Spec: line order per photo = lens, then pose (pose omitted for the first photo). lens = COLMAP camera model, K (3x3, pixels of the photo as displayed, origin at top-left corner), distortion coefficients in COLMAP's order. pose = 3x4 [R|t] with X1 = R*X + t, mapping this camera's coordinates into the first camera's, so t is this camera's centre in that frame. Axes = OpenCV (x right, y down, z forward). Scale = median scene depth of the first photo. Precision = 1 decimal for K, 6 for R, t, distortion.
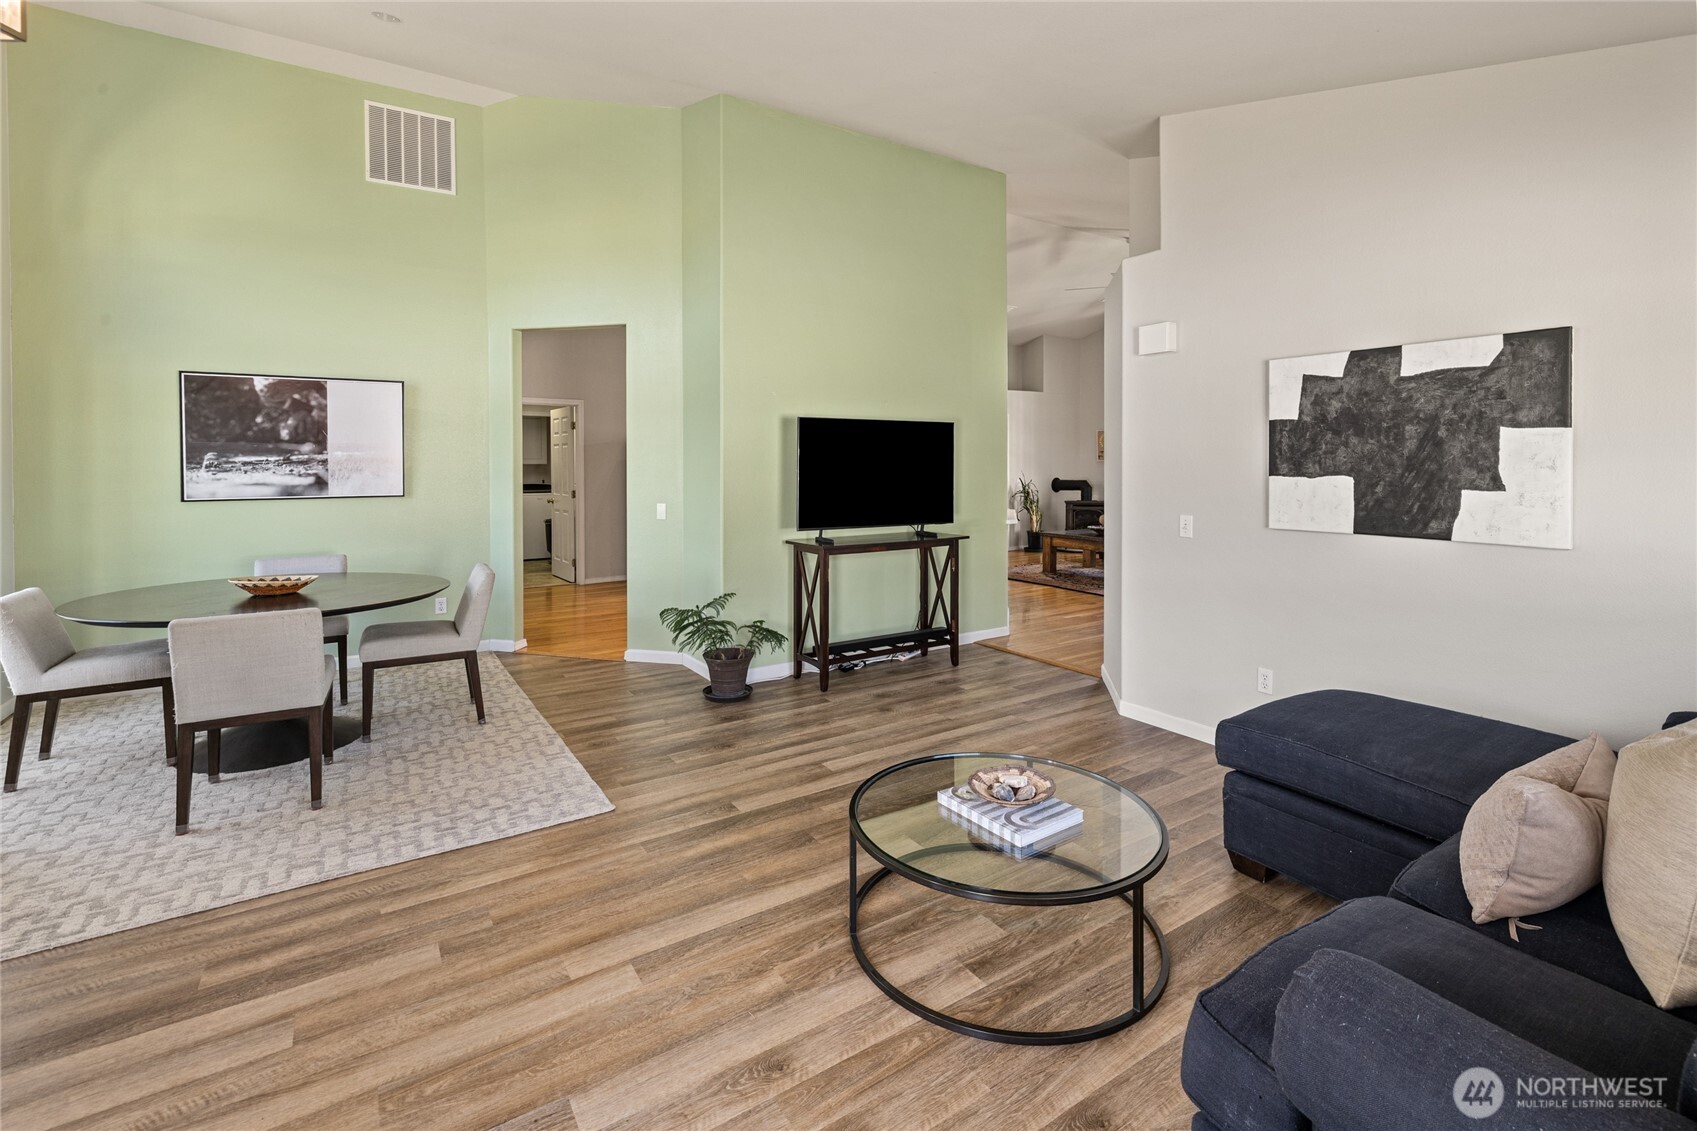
lens RADIAL K [[731.2, 0, 836.1], [0, 731.2, 567.3], [0, 0, 1]] dist [0.000463, 0.000024]
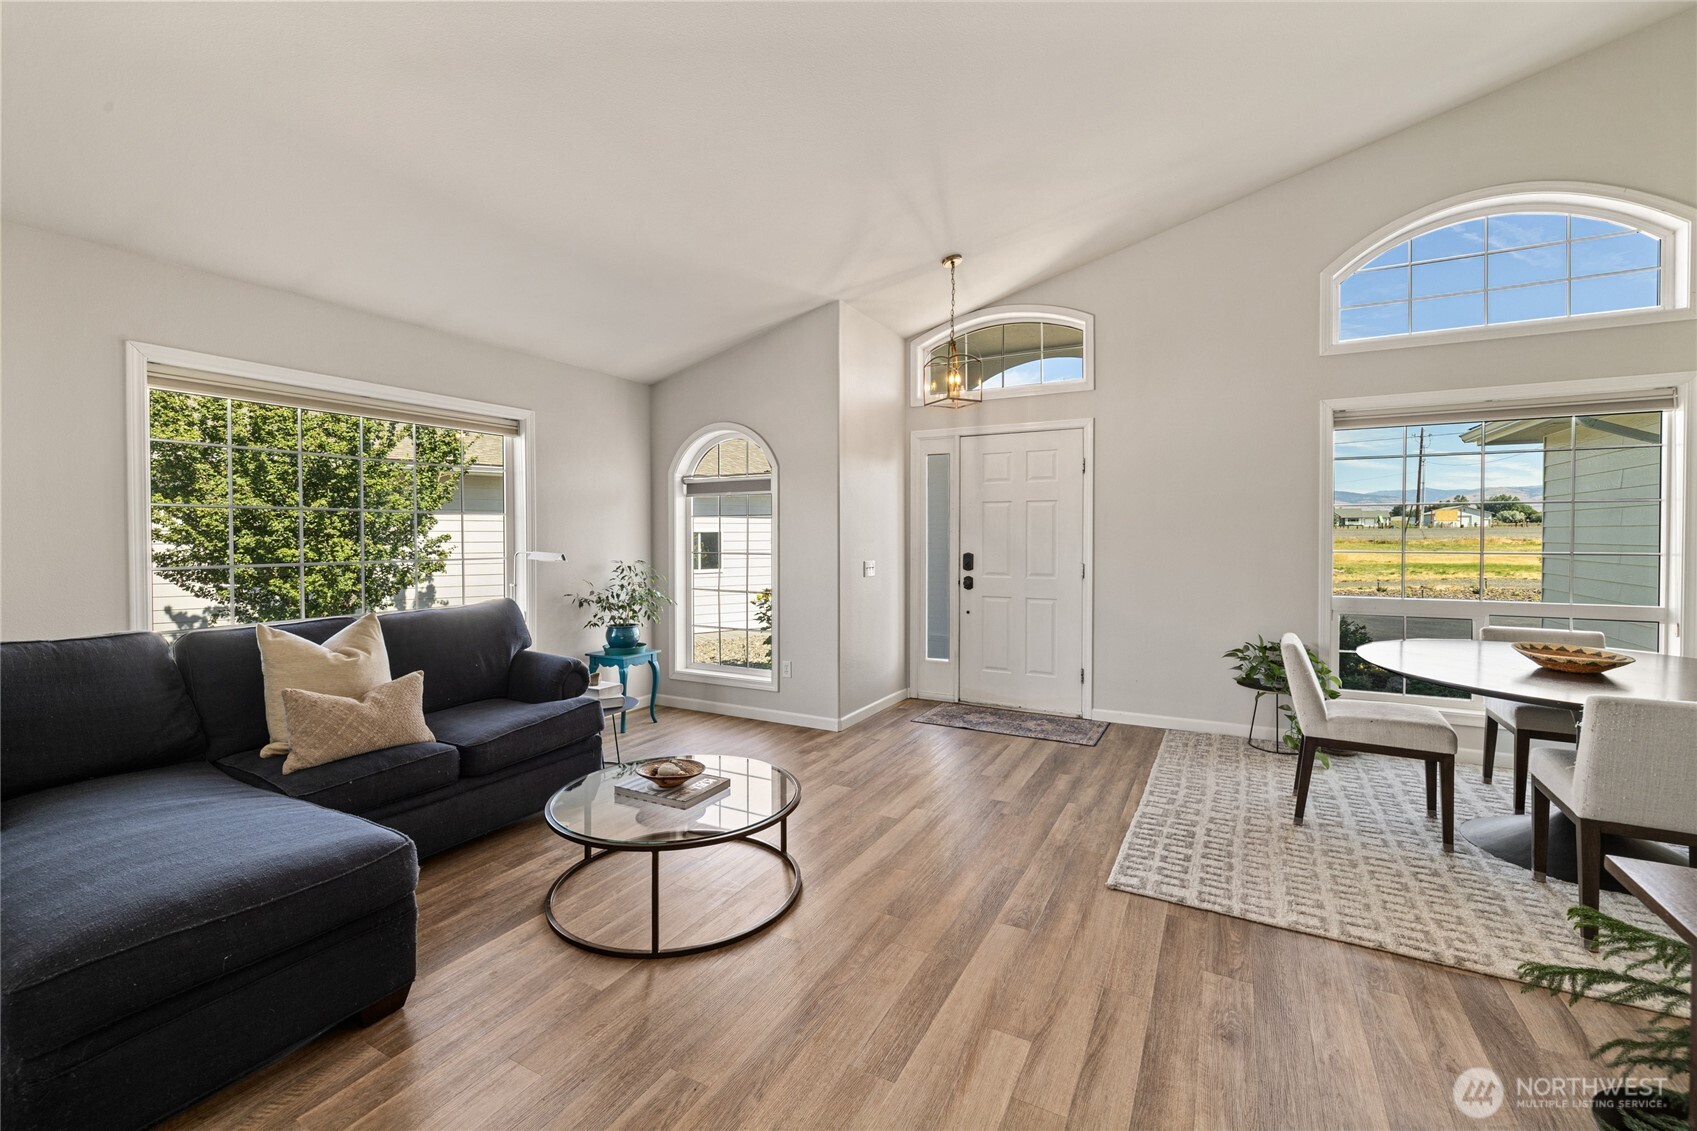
lens RADIAL K [[731.2, 0, 836.1], [0, 731.2, 567.3], [0, 0, 1]] dist [0.000463, 0.000024]
pose [[-0.886789, 0.022013, -0.461651, 0.438428], [-0.057849, 0.985723, 0.158125, -0.199980], [0.458541, 0.166930, -0.872854, 1.691993]]
